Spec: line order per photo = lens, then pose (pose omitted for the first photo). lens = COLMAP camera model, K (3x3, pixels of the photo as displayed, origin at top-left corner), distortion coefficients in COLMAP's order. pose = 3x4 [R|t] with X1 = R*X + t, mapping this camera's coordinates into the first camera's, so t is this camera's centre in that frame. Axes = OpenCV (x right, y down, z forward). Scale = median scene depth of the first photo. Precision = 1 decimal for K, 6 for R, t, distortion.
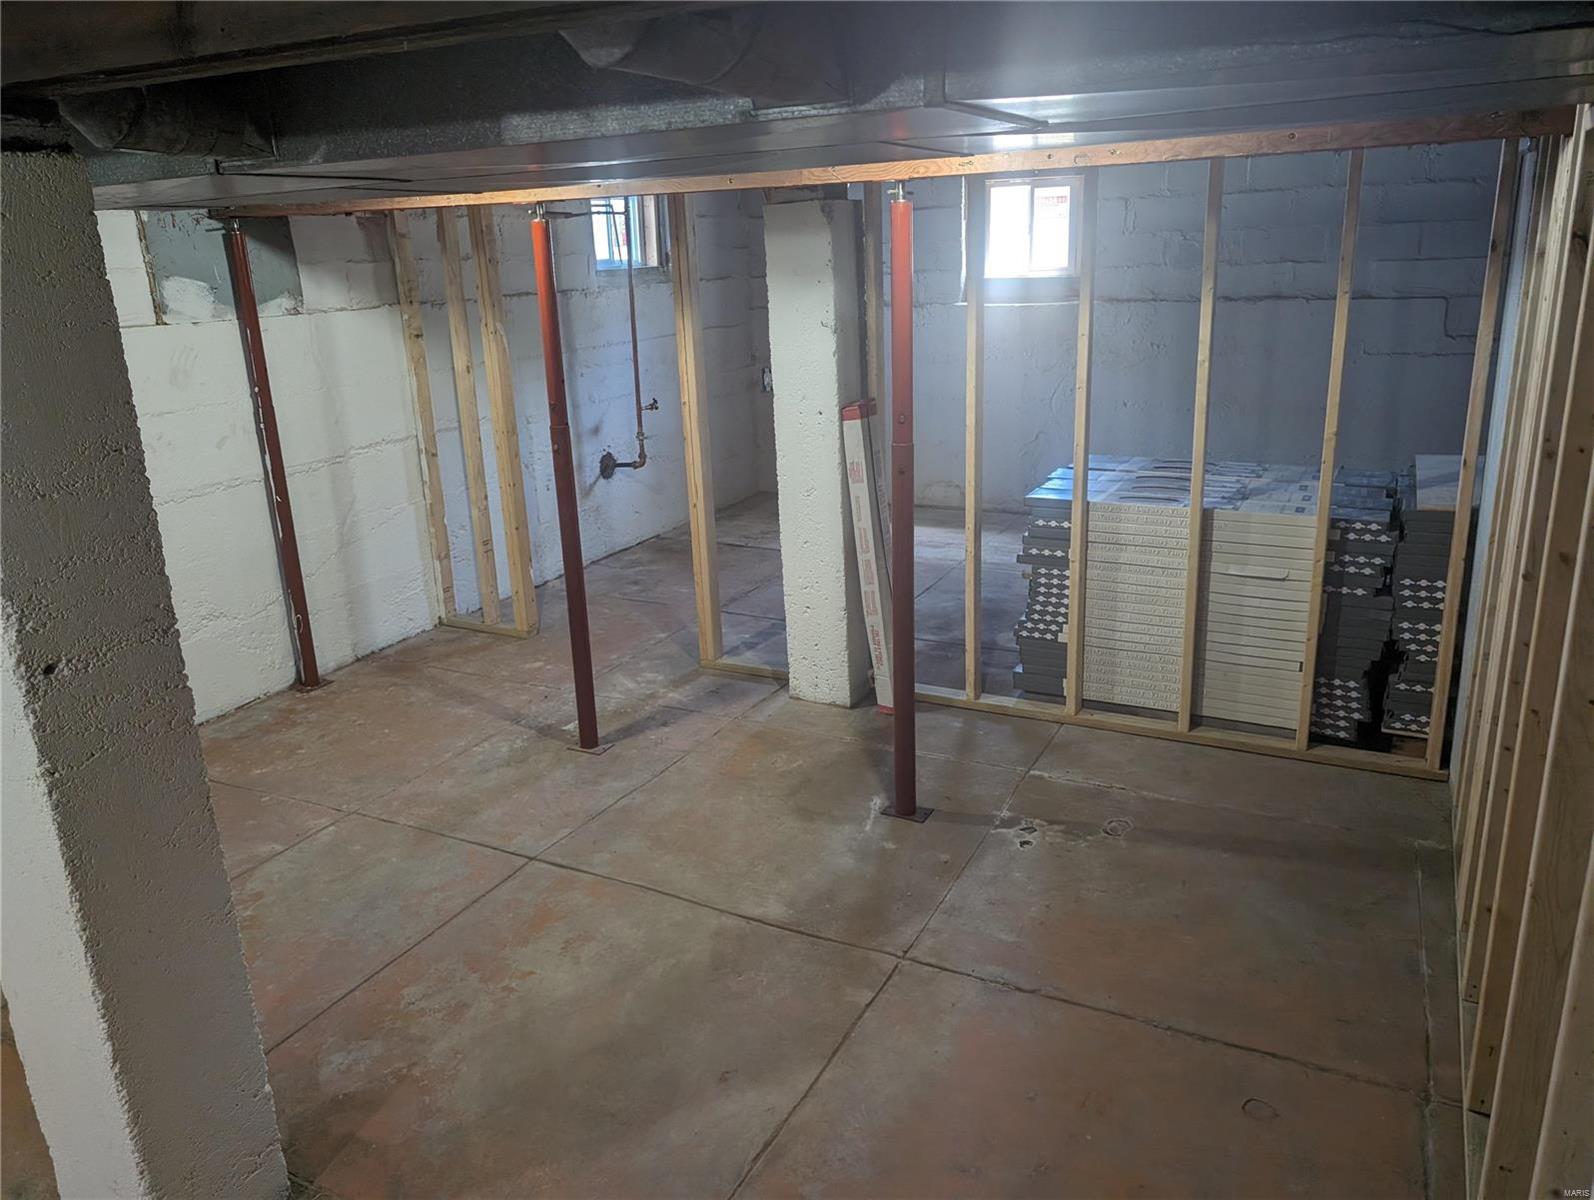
lens RADIAL K [[1151.2, 0, 801.1], [0, 1151.2, 597.7], [0, 0, 1]] dist [0.015863, -0.006046]
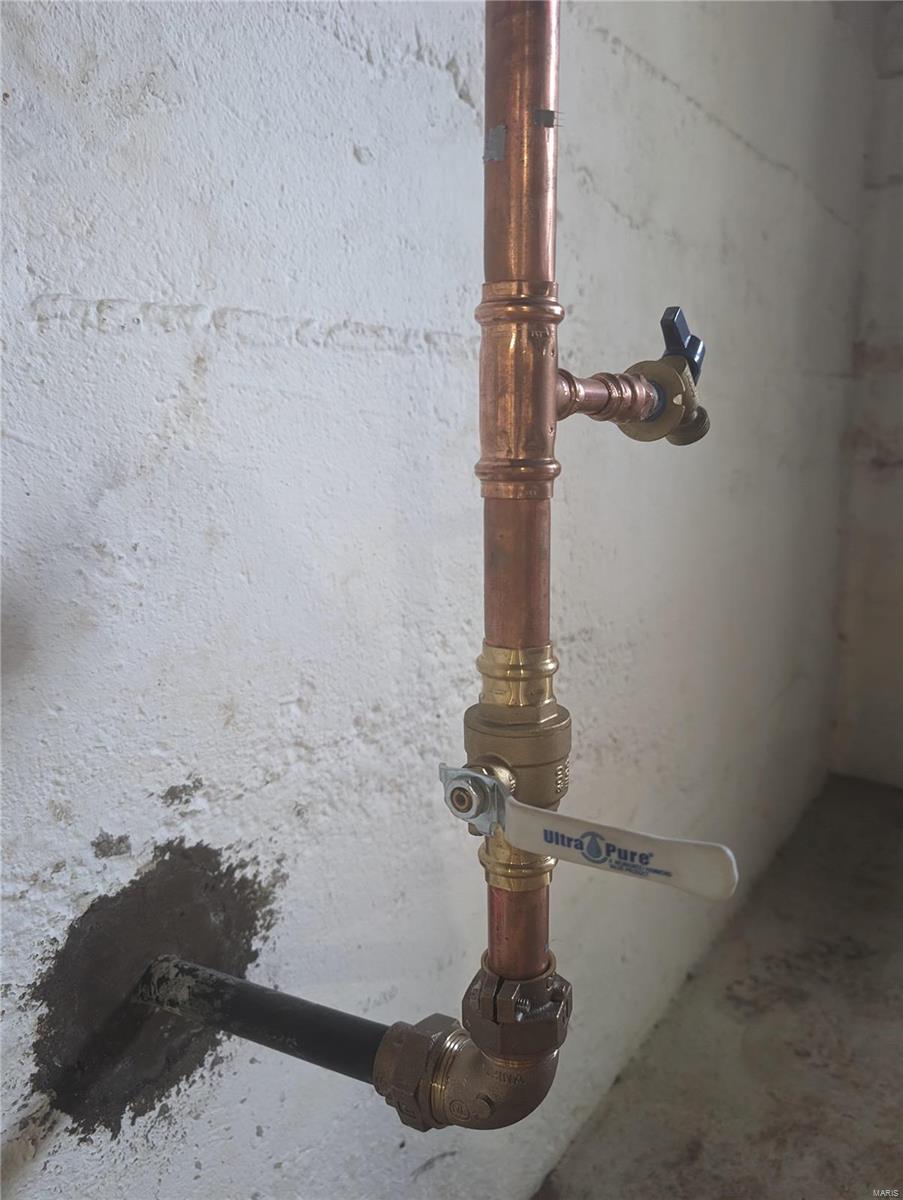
lens RADIAL K [[862.4, 0, 453.9], [0, 862.4, 601.2], [0, 0, 1]] dist [0.018306, -0.011404]
pose [[0.988252, 0.051991, -0.143715, -0.134049], [-0.063786, 0.994854, -0.078718, -0.144262], [0.138883, 0.086960, 0.986483, 0.932441]]
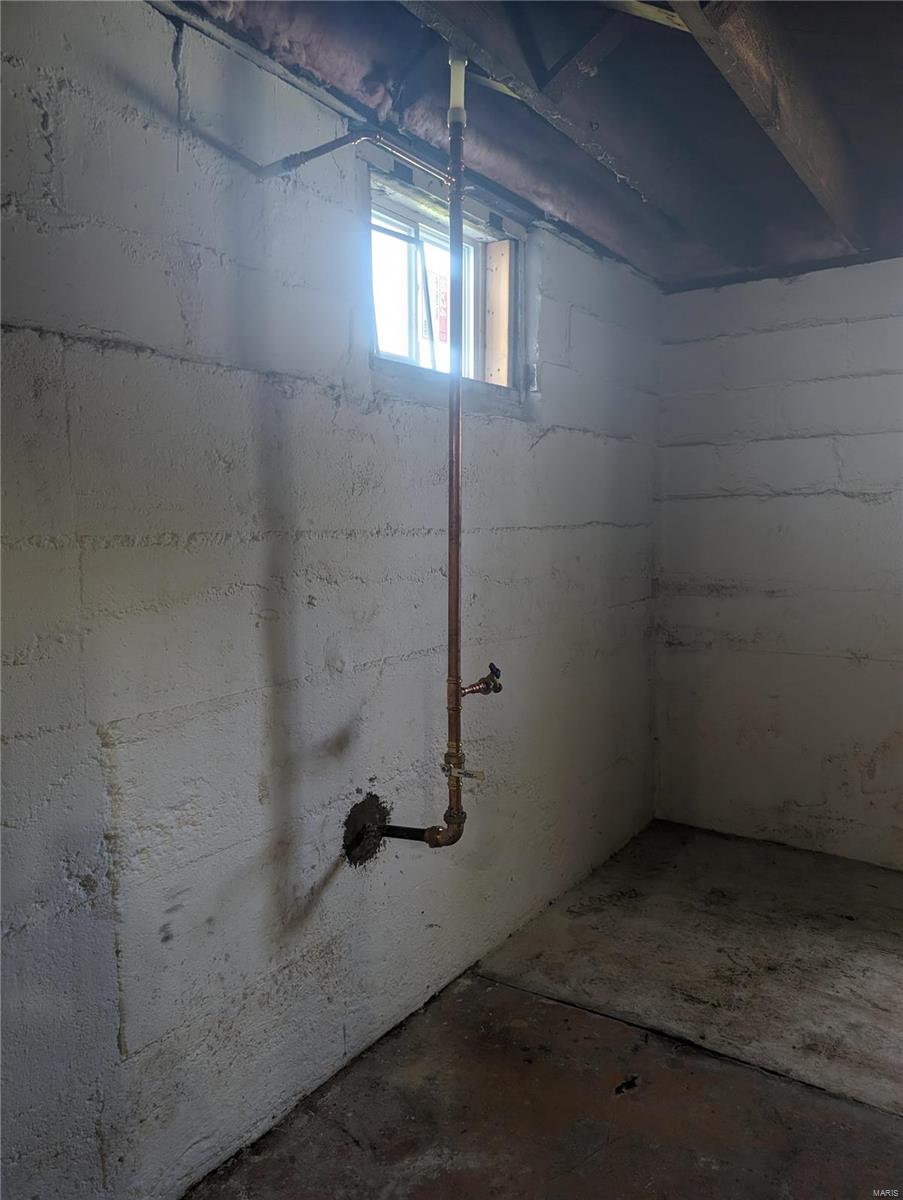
lens RADIAL K [[862.4, 0, 455.3], [0, 862.4, 579.4], [0, 0, 1]] dist [0.018306, -0.011404]
pose [[0.991605, 0.034525, -0.124611, -0.104377], [-0.061452, 0.973738, -0.219222, -0.135695], [0.113770, 0.225039, 0.967685, 0.703387]]
